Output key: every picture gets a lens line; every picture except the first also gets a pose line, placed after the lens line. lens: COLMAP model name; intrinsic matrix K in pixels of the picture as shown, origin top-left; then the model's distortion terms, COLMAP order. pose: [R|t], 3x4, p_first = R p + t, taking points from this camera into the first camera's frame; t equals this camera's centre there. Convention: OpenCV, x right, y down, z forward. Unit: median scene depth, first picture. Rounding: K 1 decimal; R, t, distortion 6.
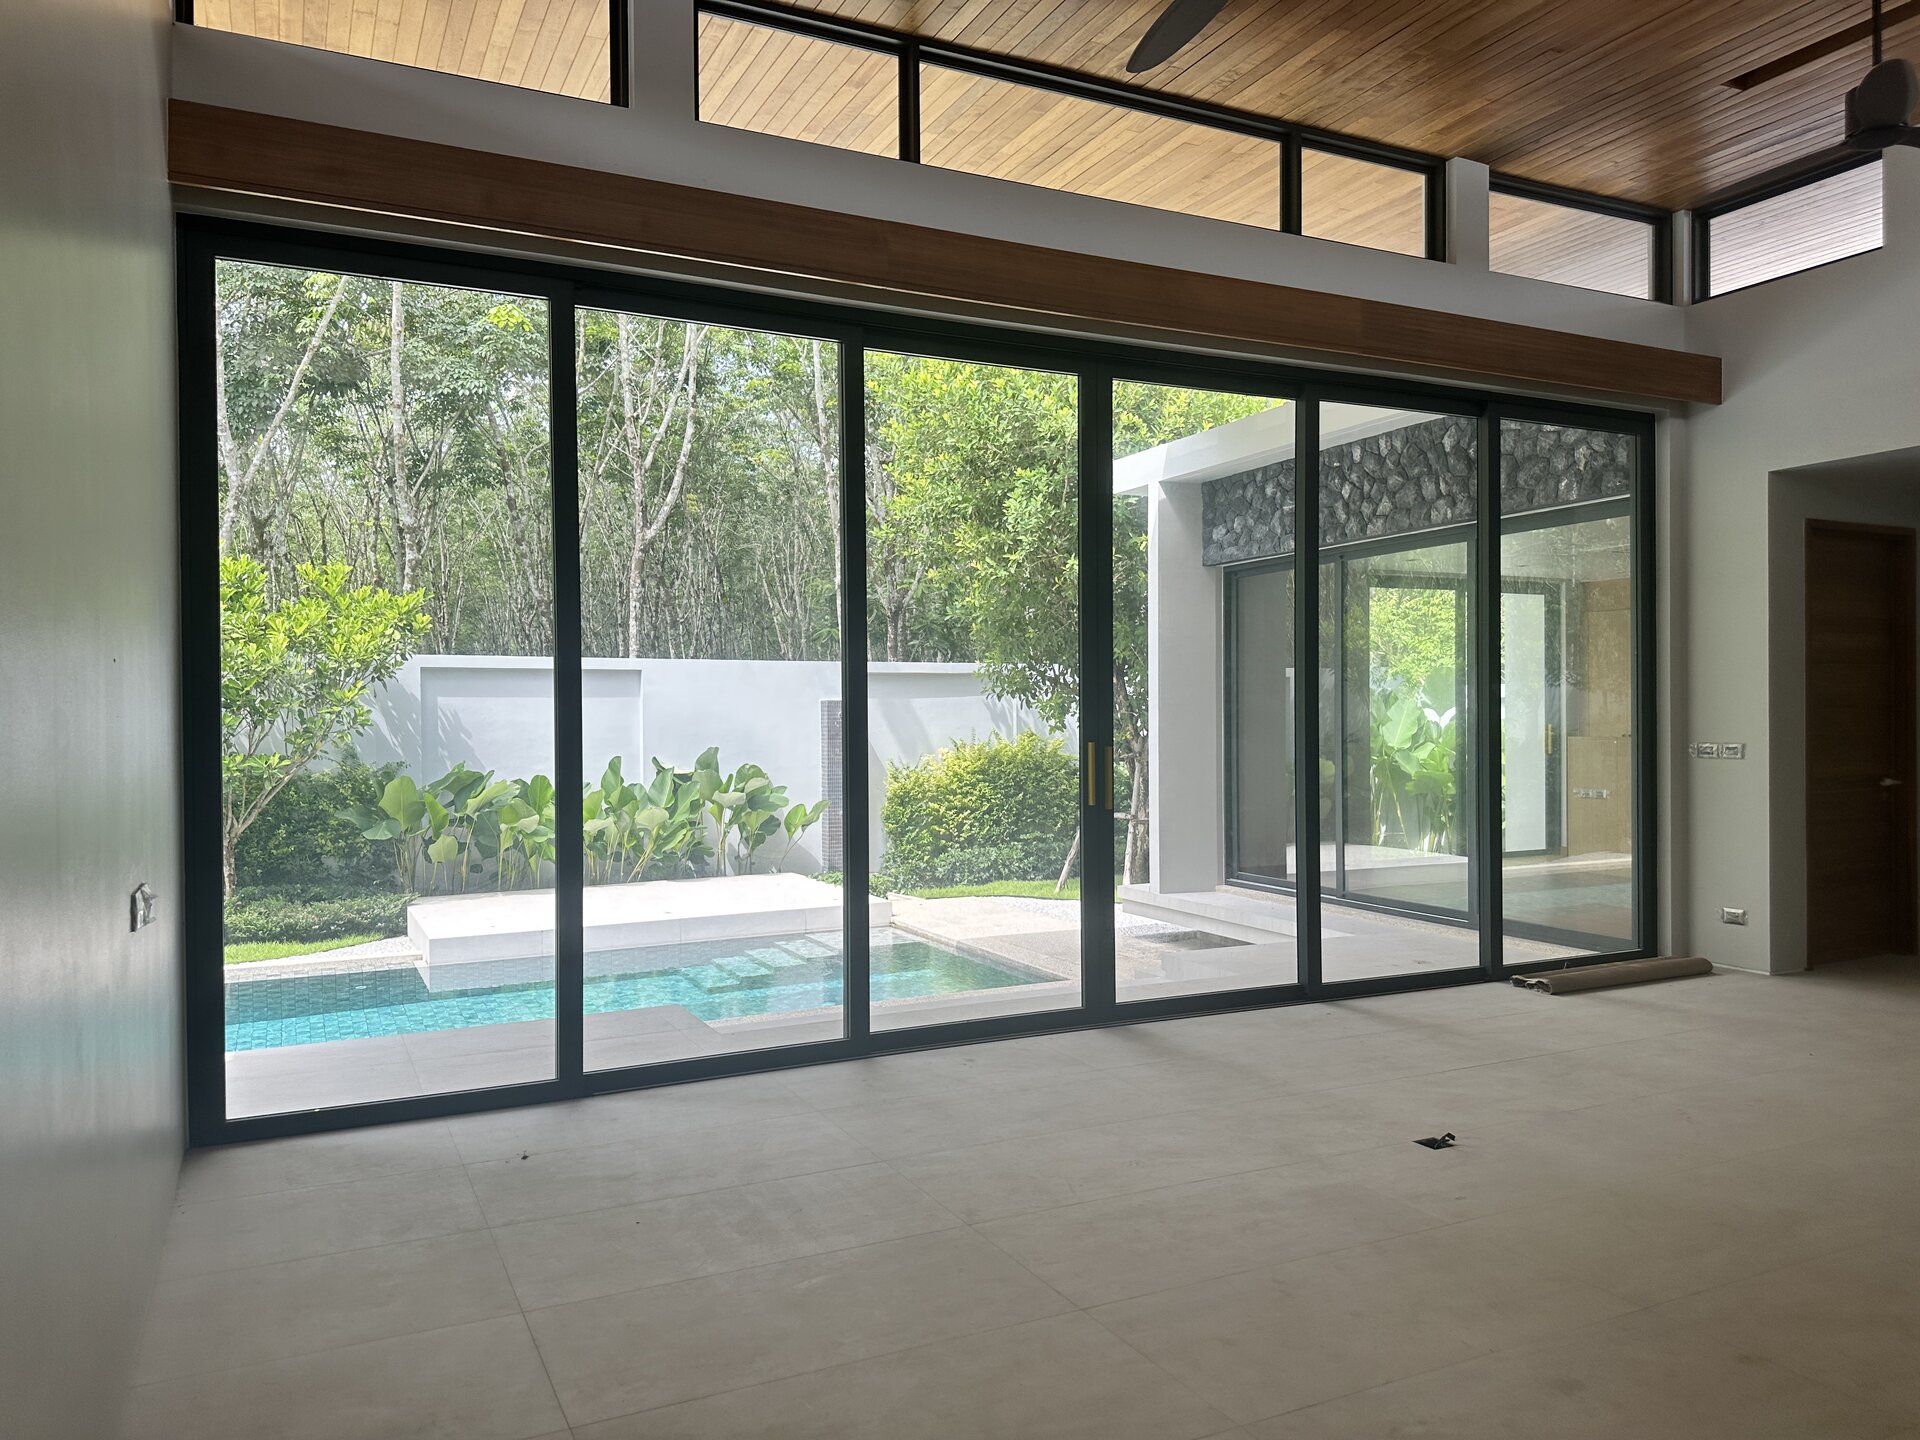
lens RADIAL K [[1326.1, 0, 955.6], [0, 1326.1, 728.0], [0, 0, 1]] dist [0.065794, -0.094561]
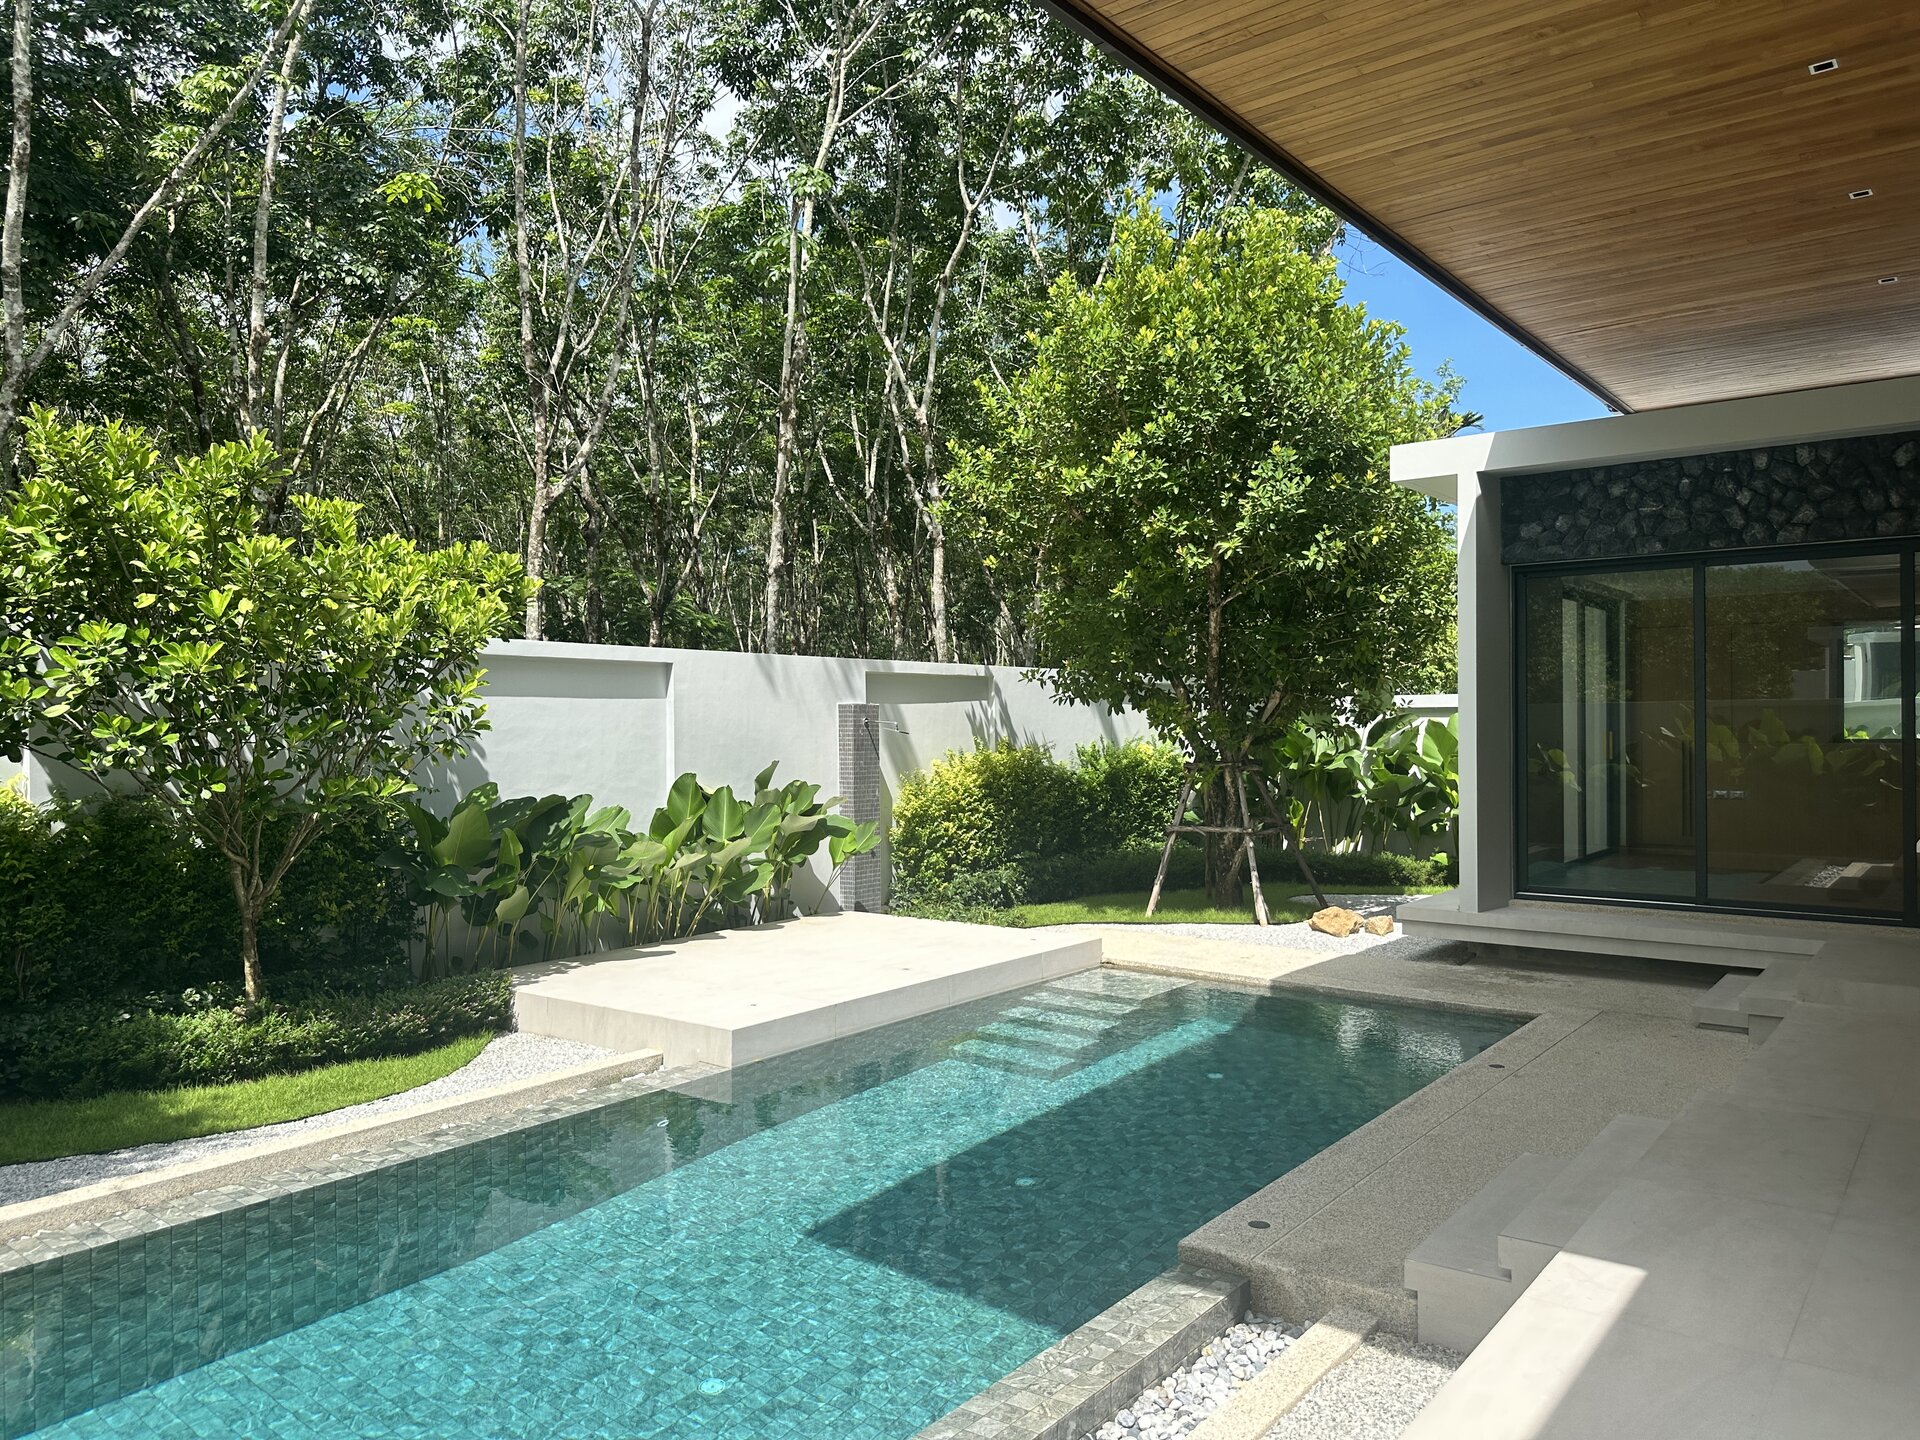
lens RADIAL K [[1373.4, 0, 950.4], [0, 1373.4, 734.9], [0, 0, 1]] dist [0.004839, -0.005235]
pose [[0.906232, -0.004000, 0.422761, -0.706510], [0.003762, 0.999992, 0.001398, -0.003245], [-0.422763, 0.000323, 0.906240, 0.329715]]
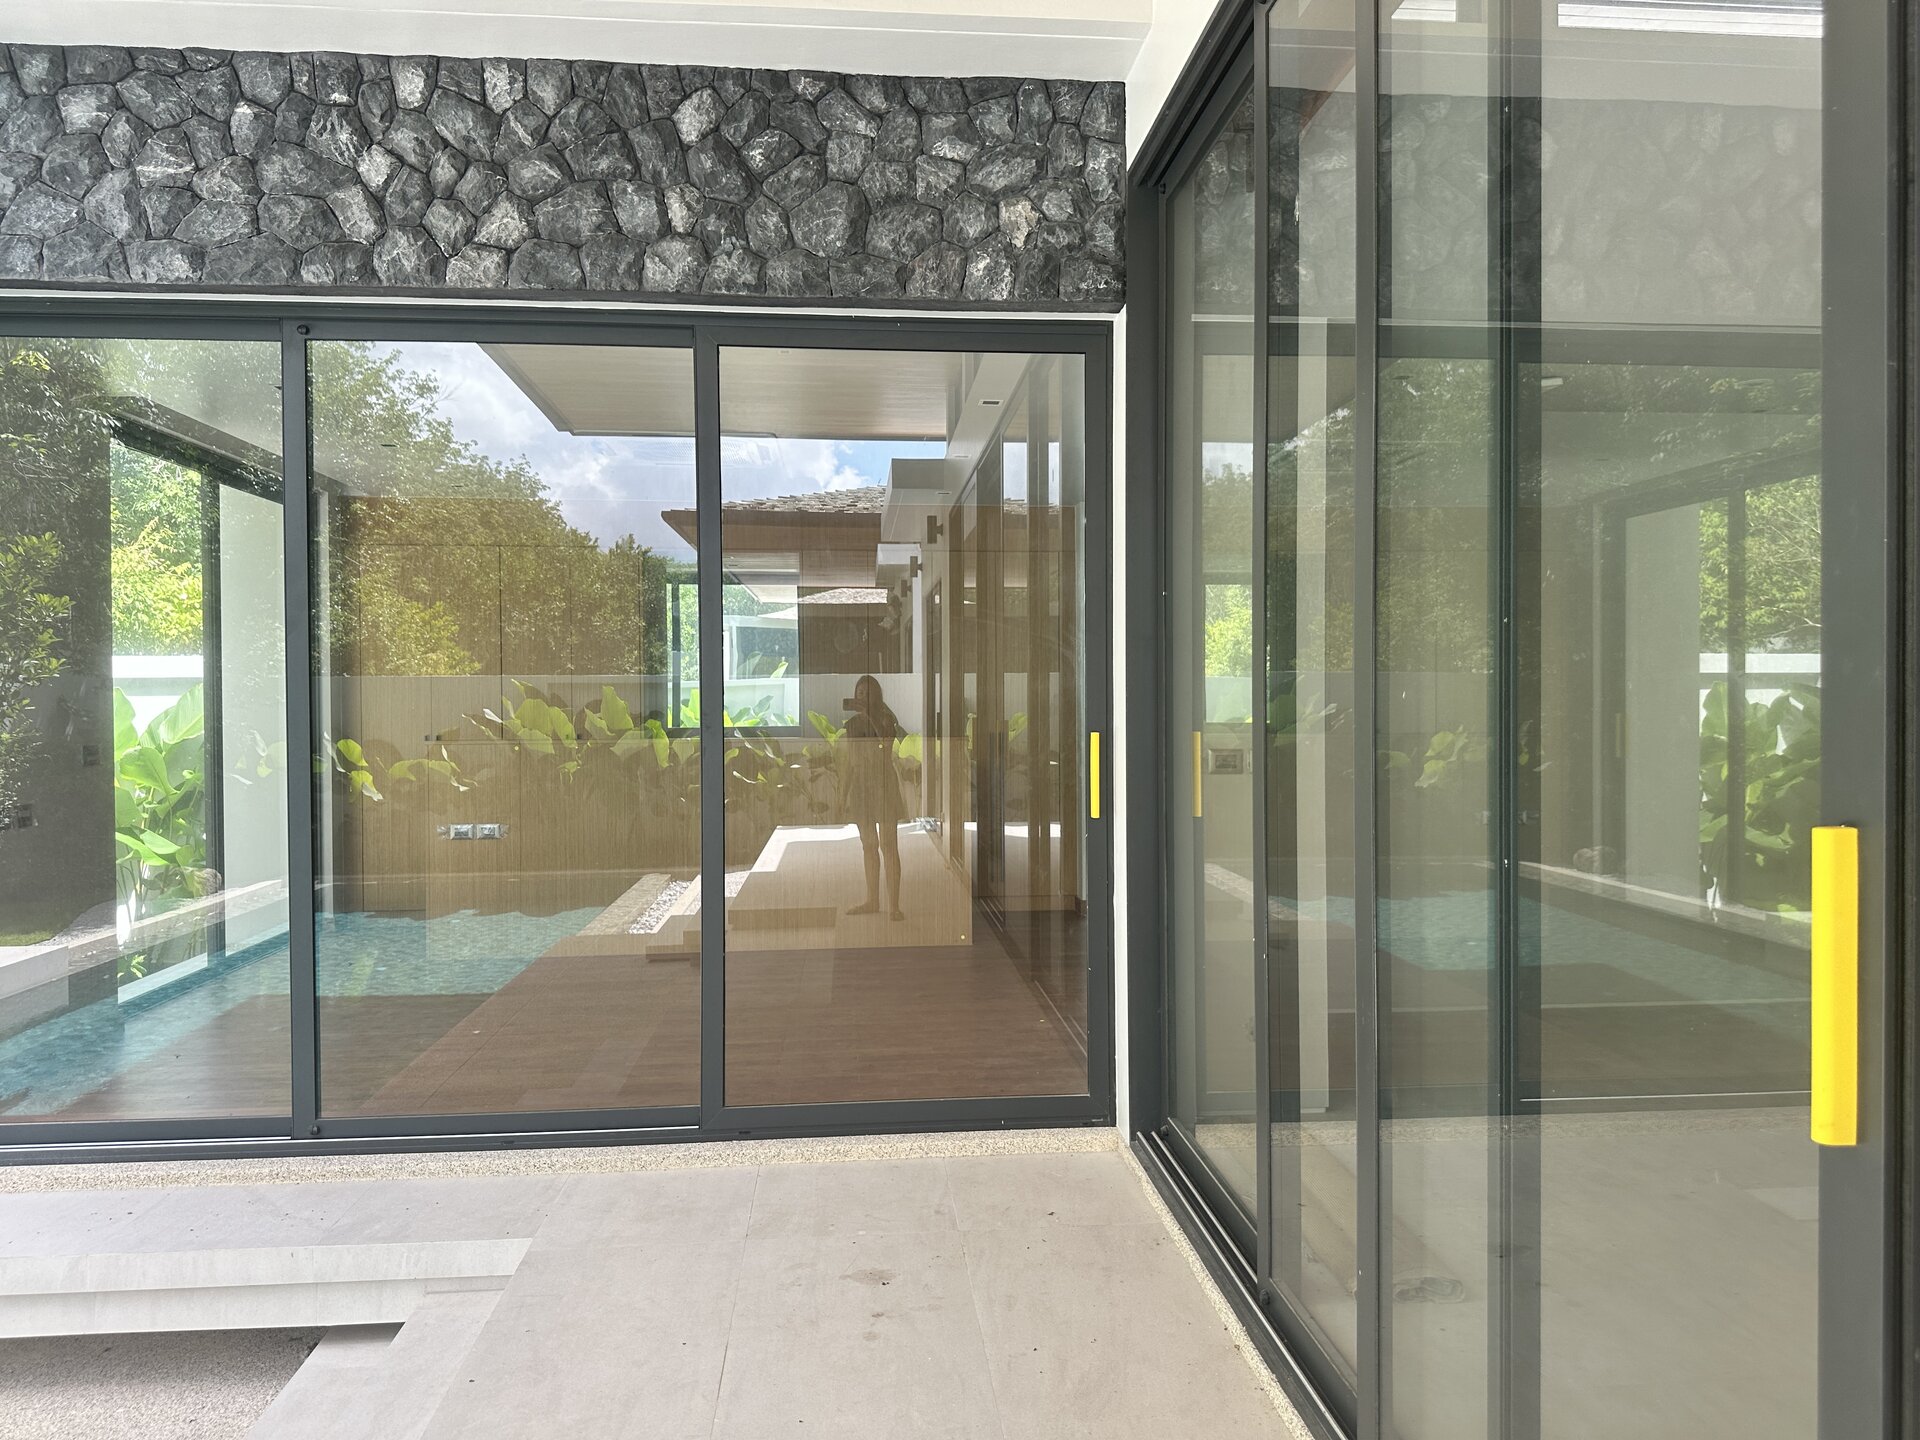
lens RADIAL K [[1396.8, 0, 983.3], [0, 1396.8, 718.9], [0, 0, 1]] dist [0.021926, -0.031619]
pose [[0.361405, -0.010258, 0.932352, -0.051210], [0.007593, 0.999939, 0.008058, -0.007343], [-0.932378, 0.004167, 0.361461, 0.688379]]
